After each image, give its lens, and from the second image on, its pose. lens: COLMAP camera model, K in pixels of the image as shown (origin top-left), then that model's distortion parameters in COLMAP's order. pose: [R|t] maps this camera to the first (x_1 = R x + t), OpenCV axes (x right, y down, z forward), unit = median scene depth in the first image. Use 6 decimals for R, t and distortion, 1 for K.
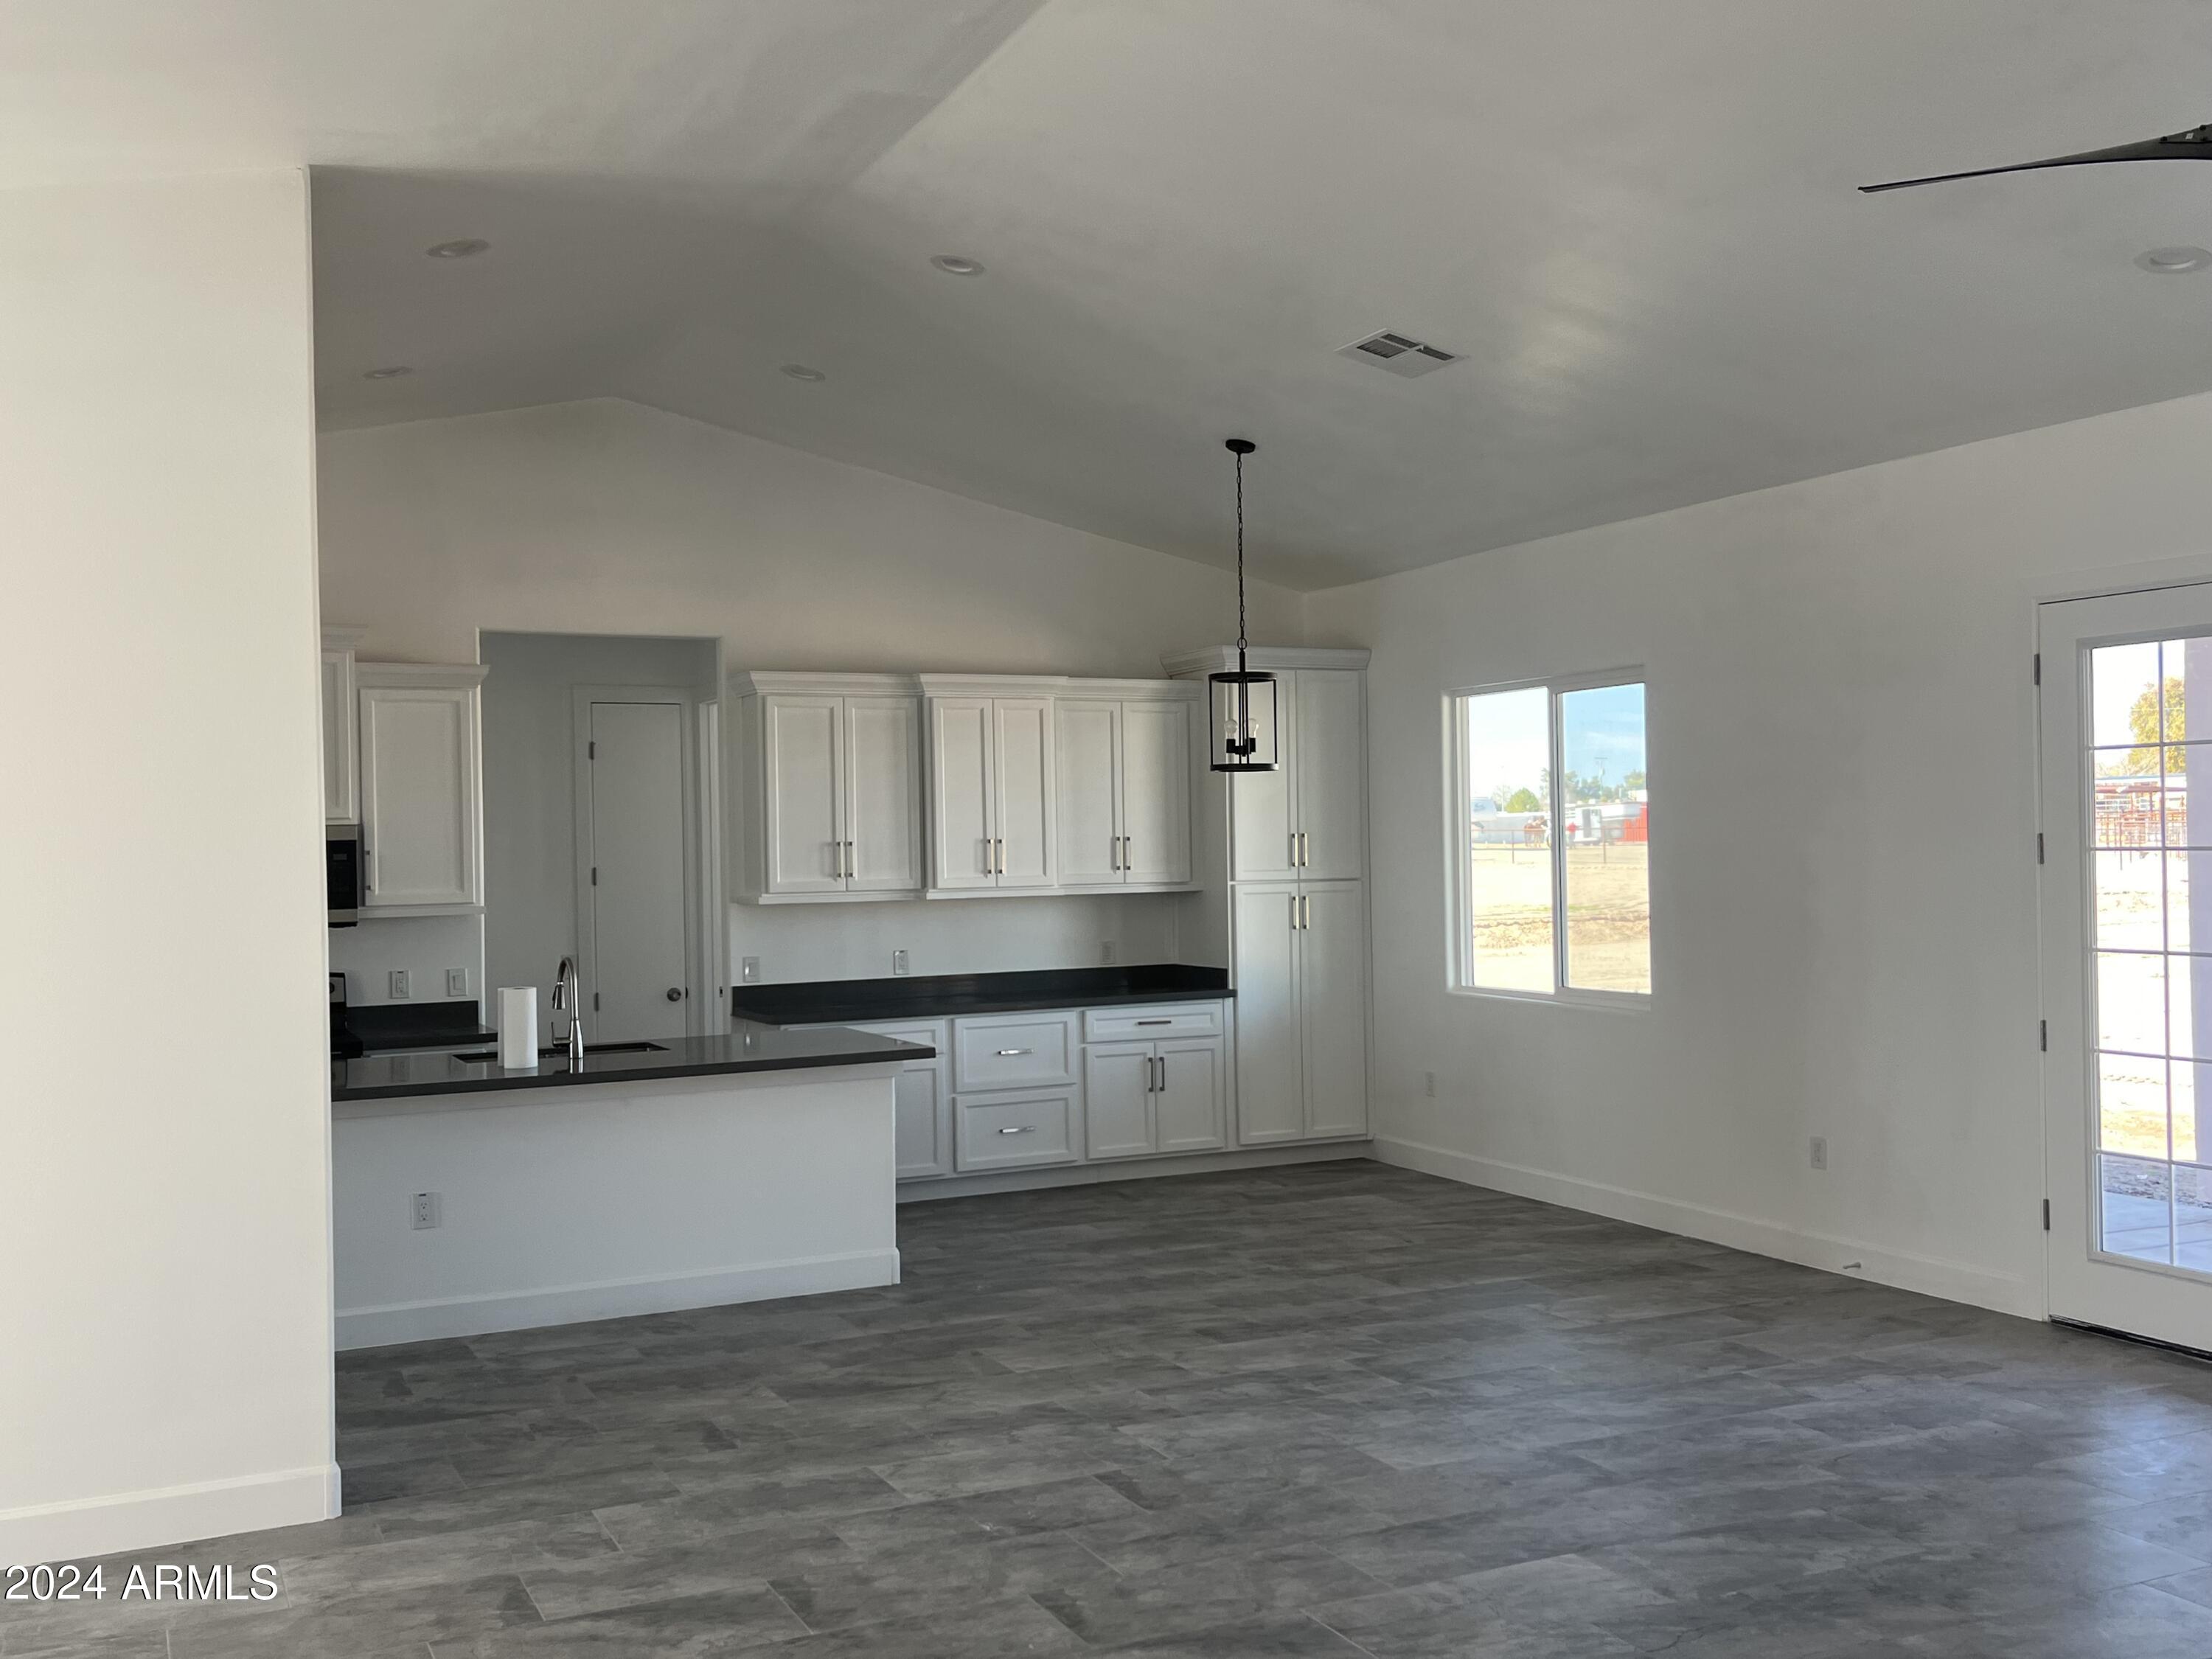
lens RADIAL K [[2161.0, 0, 1121.1], [0, 2161.0, 822.3], [0, 0, 1]] dist [0.181932, -0.374394]
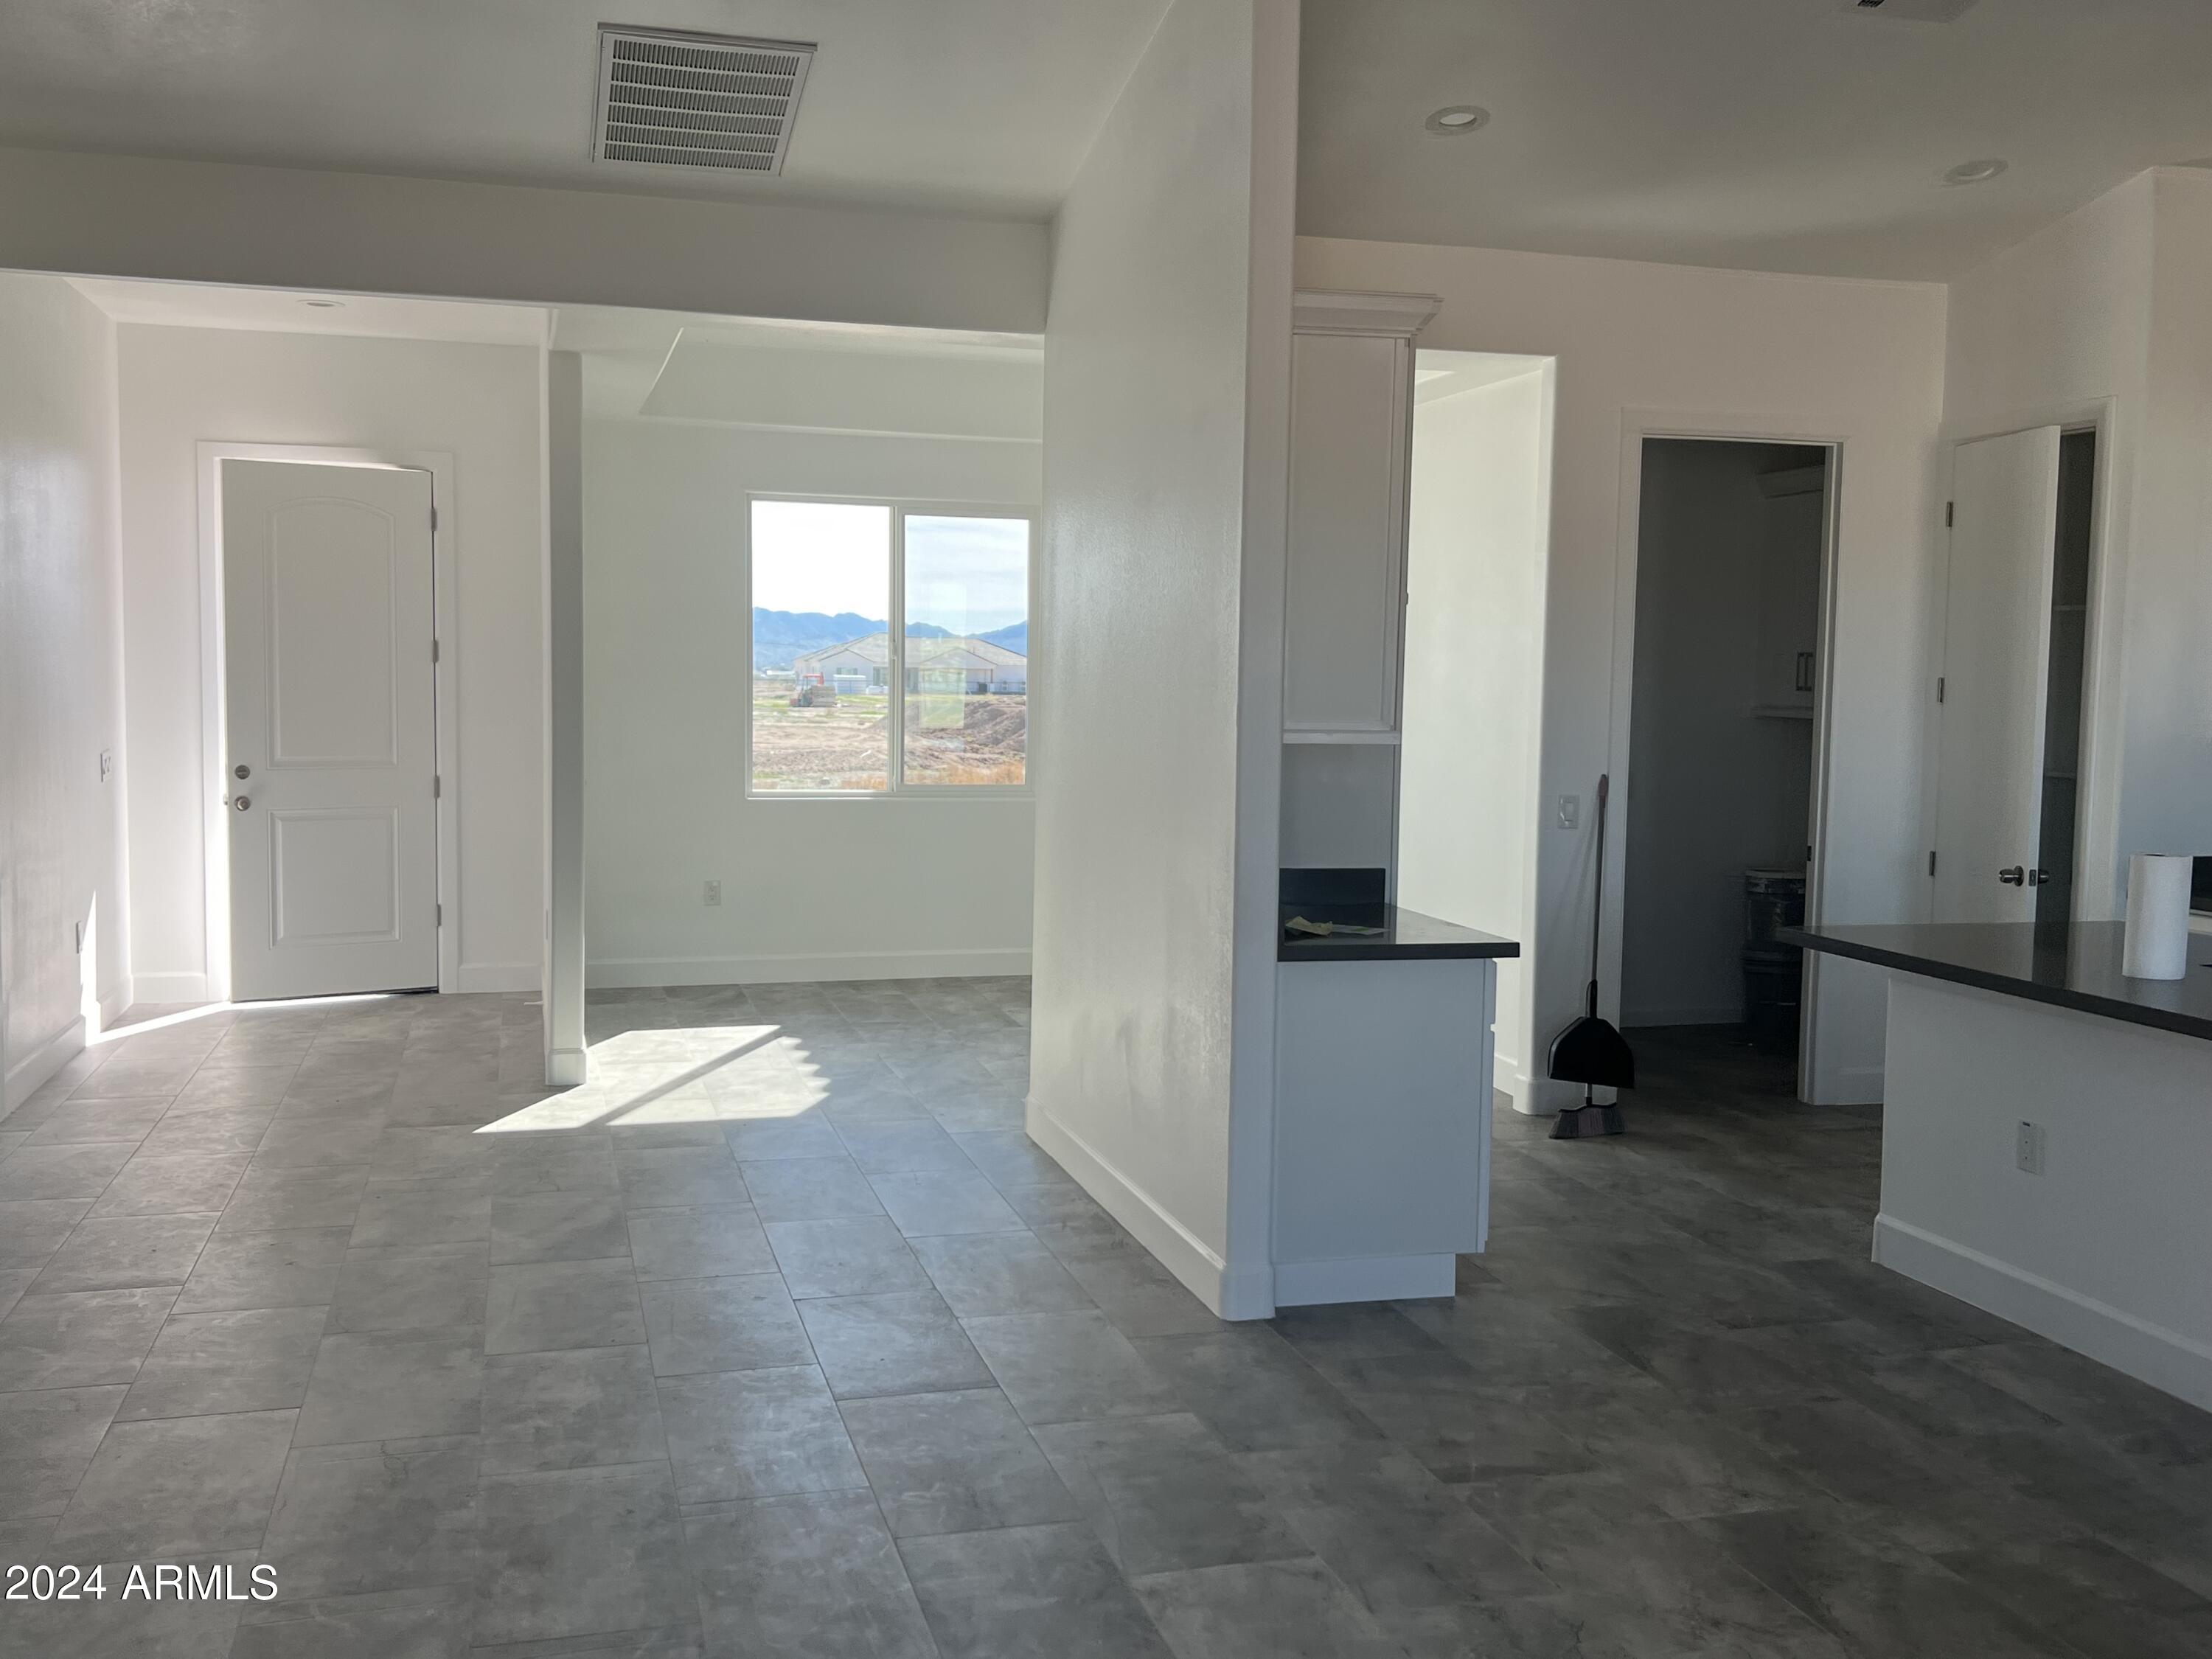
lens RADIAL K [[2161.0, 0, 1121.1], [0, 2161.0, 822.3], [0, 0, 1]] dist [0.181932, -0.374394]
pose [[-0.166936, 0.088251, -0.982010, 0.493399], [-0.012535, 0.995716, 0.091613, 0.018732], [0.985888, 0.027603, -0.165115, 1.004764]]
